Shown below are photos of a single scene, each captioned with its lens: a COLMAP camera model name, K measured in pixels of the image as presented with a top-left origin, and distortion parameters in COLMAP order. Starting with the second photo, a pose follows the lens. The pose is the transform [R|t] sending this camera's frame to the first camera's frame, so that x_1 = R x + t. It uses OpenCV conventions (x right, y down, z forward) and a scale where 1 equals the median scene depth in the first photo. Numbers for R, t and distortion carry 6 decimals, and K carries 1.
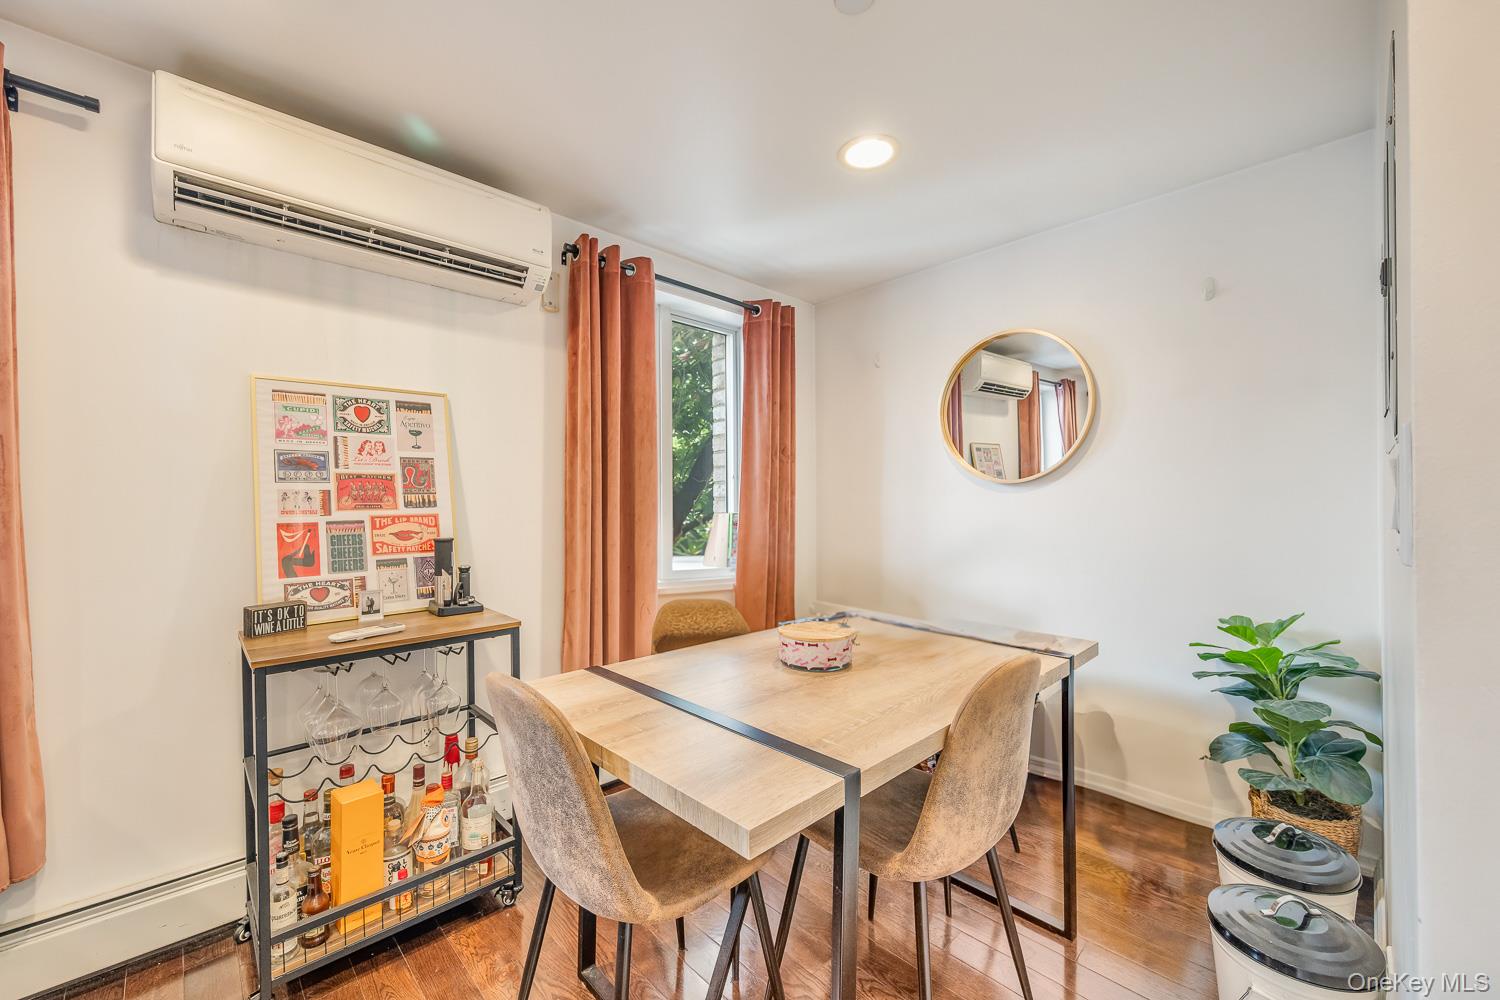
lens RADIAL K [[609.7, 0, 759.7], [0, 609.7, 503.2], [0, 0, 1]] dist [0.002736, -0.000654]
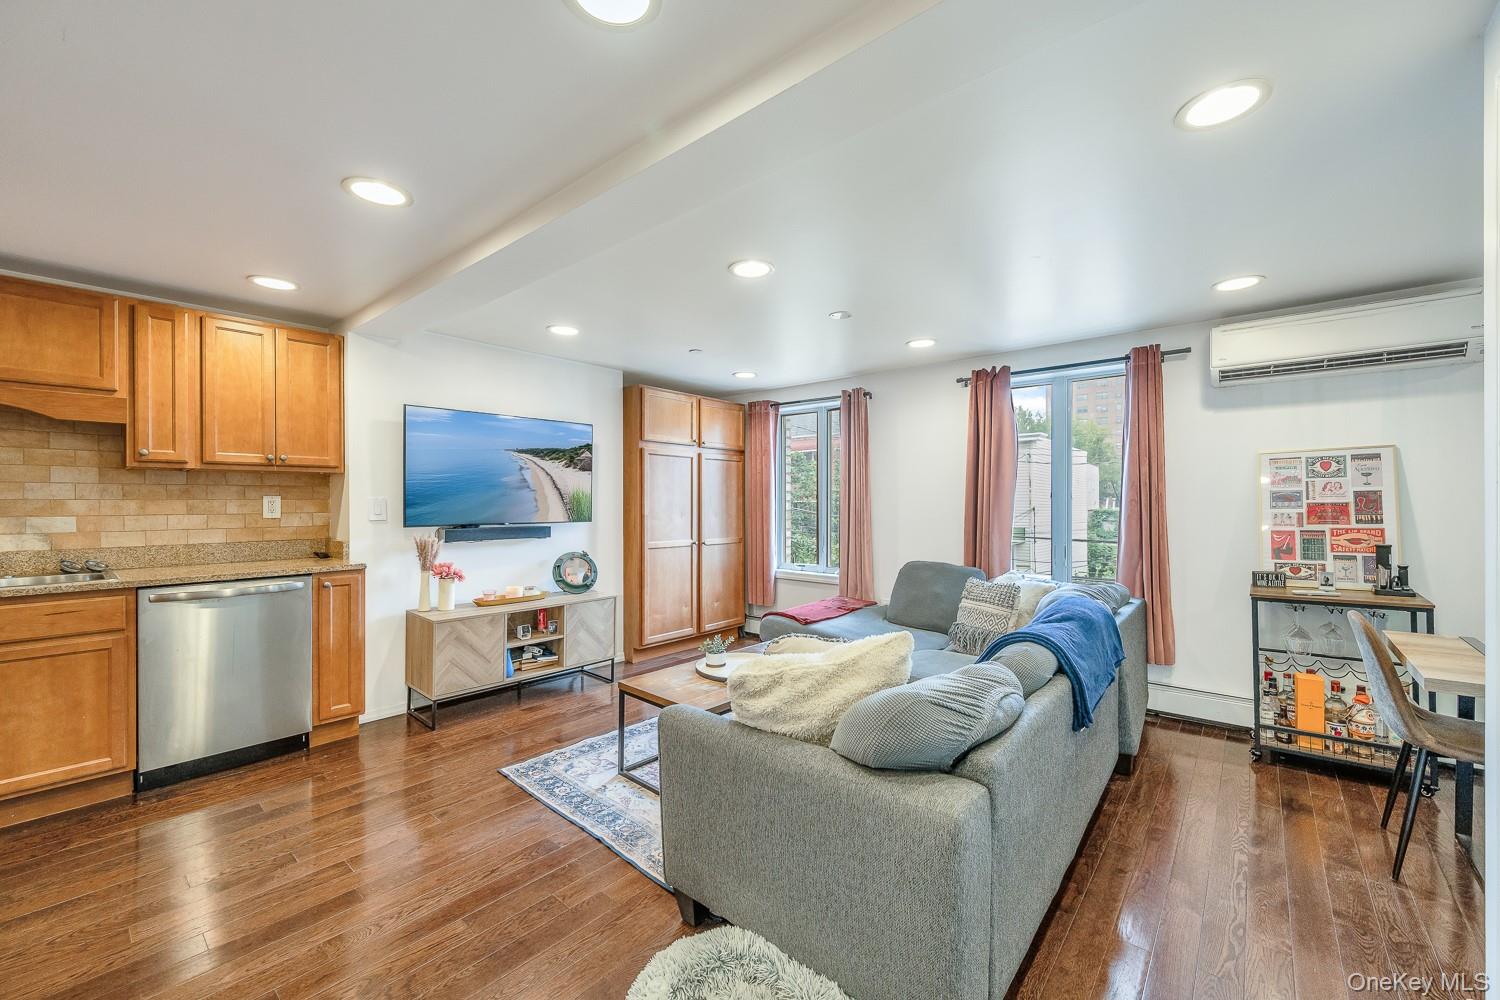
lens RADIAL K [[594.9, 0, 750.6], [0, 594.9, 498.7], [0, 0, 1]] dist [0.001762, -0.000167]
pose [[0.092653, -0.006253, -0.995679, 0.838021], [0.003007, 0.999977, -0.006000, -0.054431], [0.995694, -0.002438, 0.092670, -0.725778]]
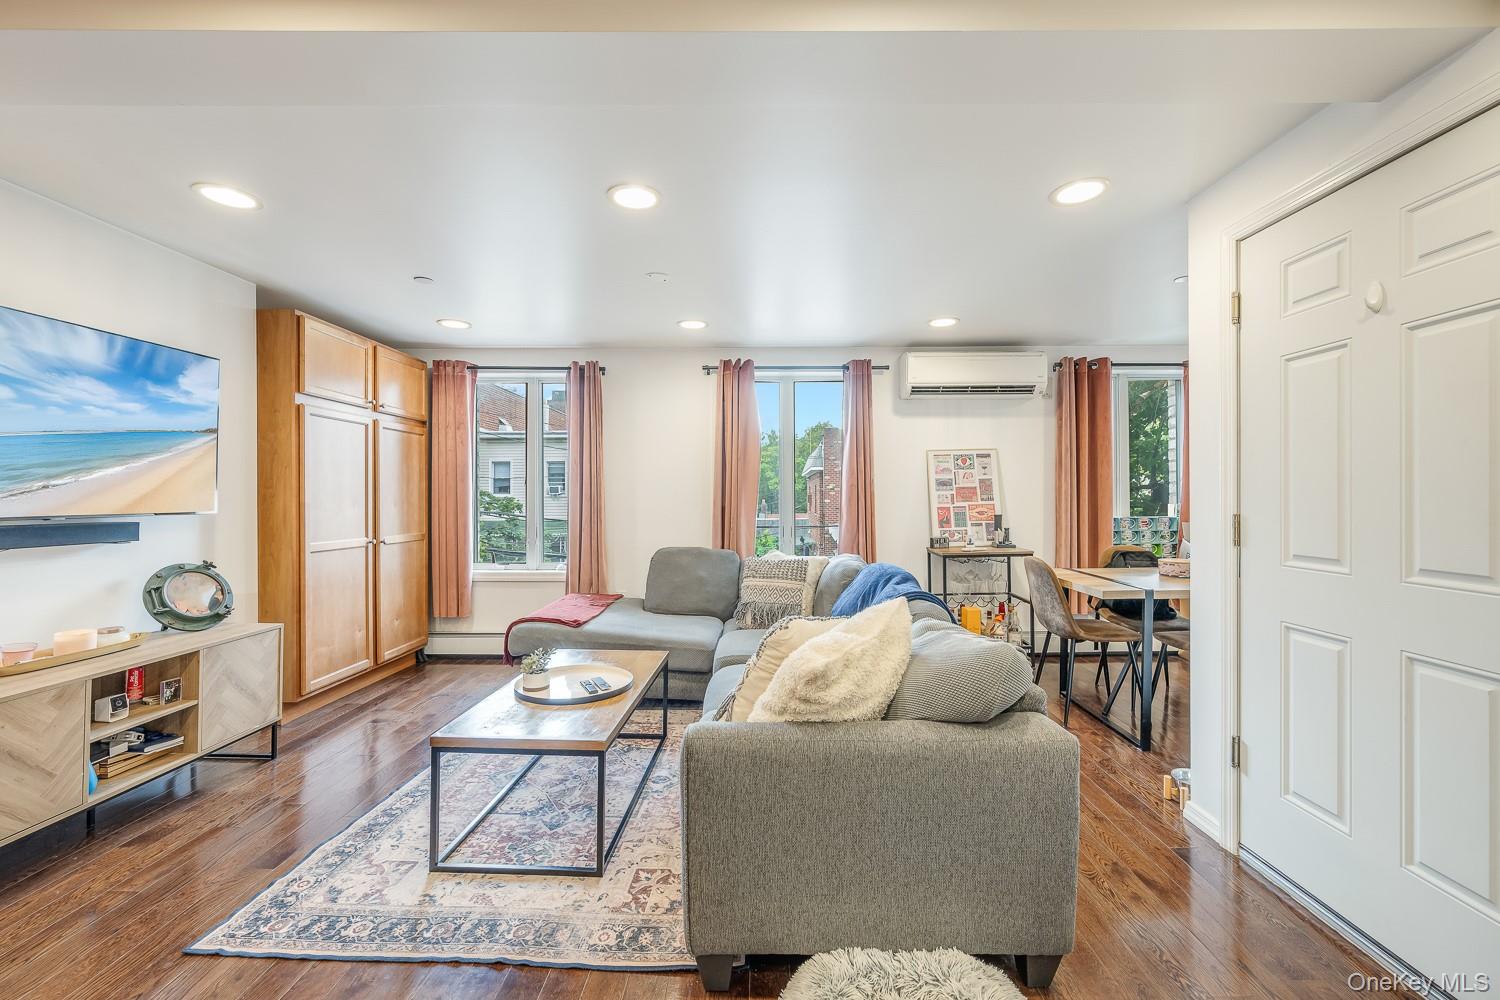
lens RADIAL K [[609.7, 0, 756.6], [0, 609.7, 496.5], [0, 0, 1]] dist [0.002736, -0.000654]
pose [[0.714200, -0.004358, -0.699928, 0.441810], [0.005305, 0.999986, -0.000813, -0.012588], [0.699921, -0.003132, 0.714213, -1.288273]]
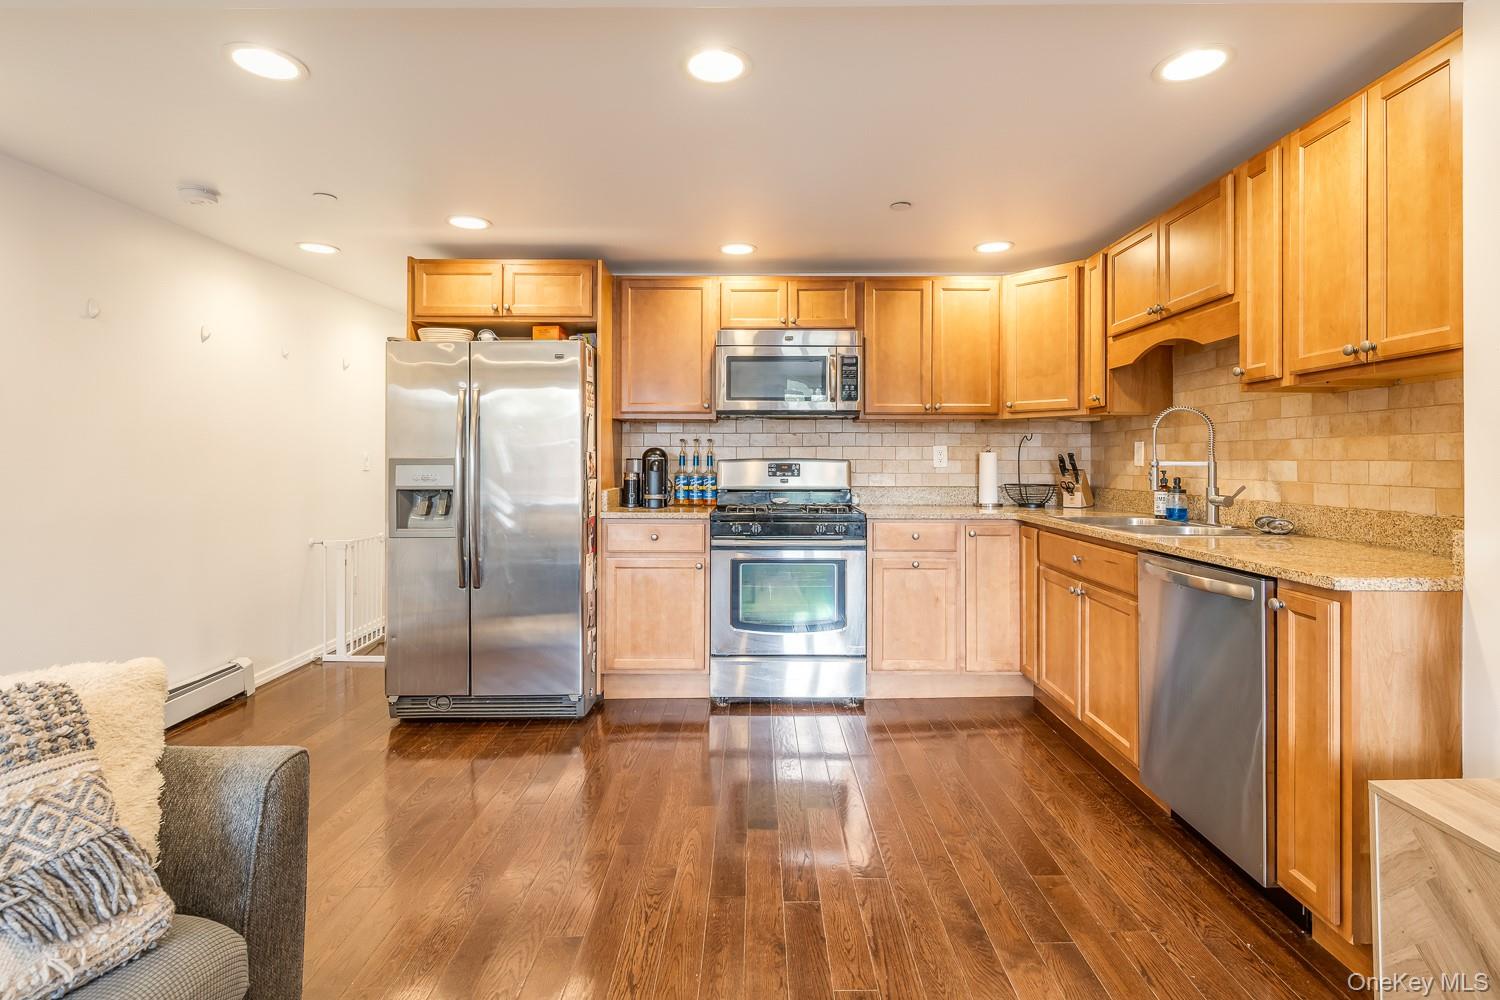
lens RADIAL K [[734.1, 0, 762.5], [0, 734.1, 455.0], [0, 0, 1]] dist [0.003306, 0.000886]
pose [[-0.715591, 0.001704, 0.698518, -1.112074], [-0.004244, 0.999968, -0.006787, -0.020837], [-0.698507, -0.007821, -0.715561, -0.553106]]
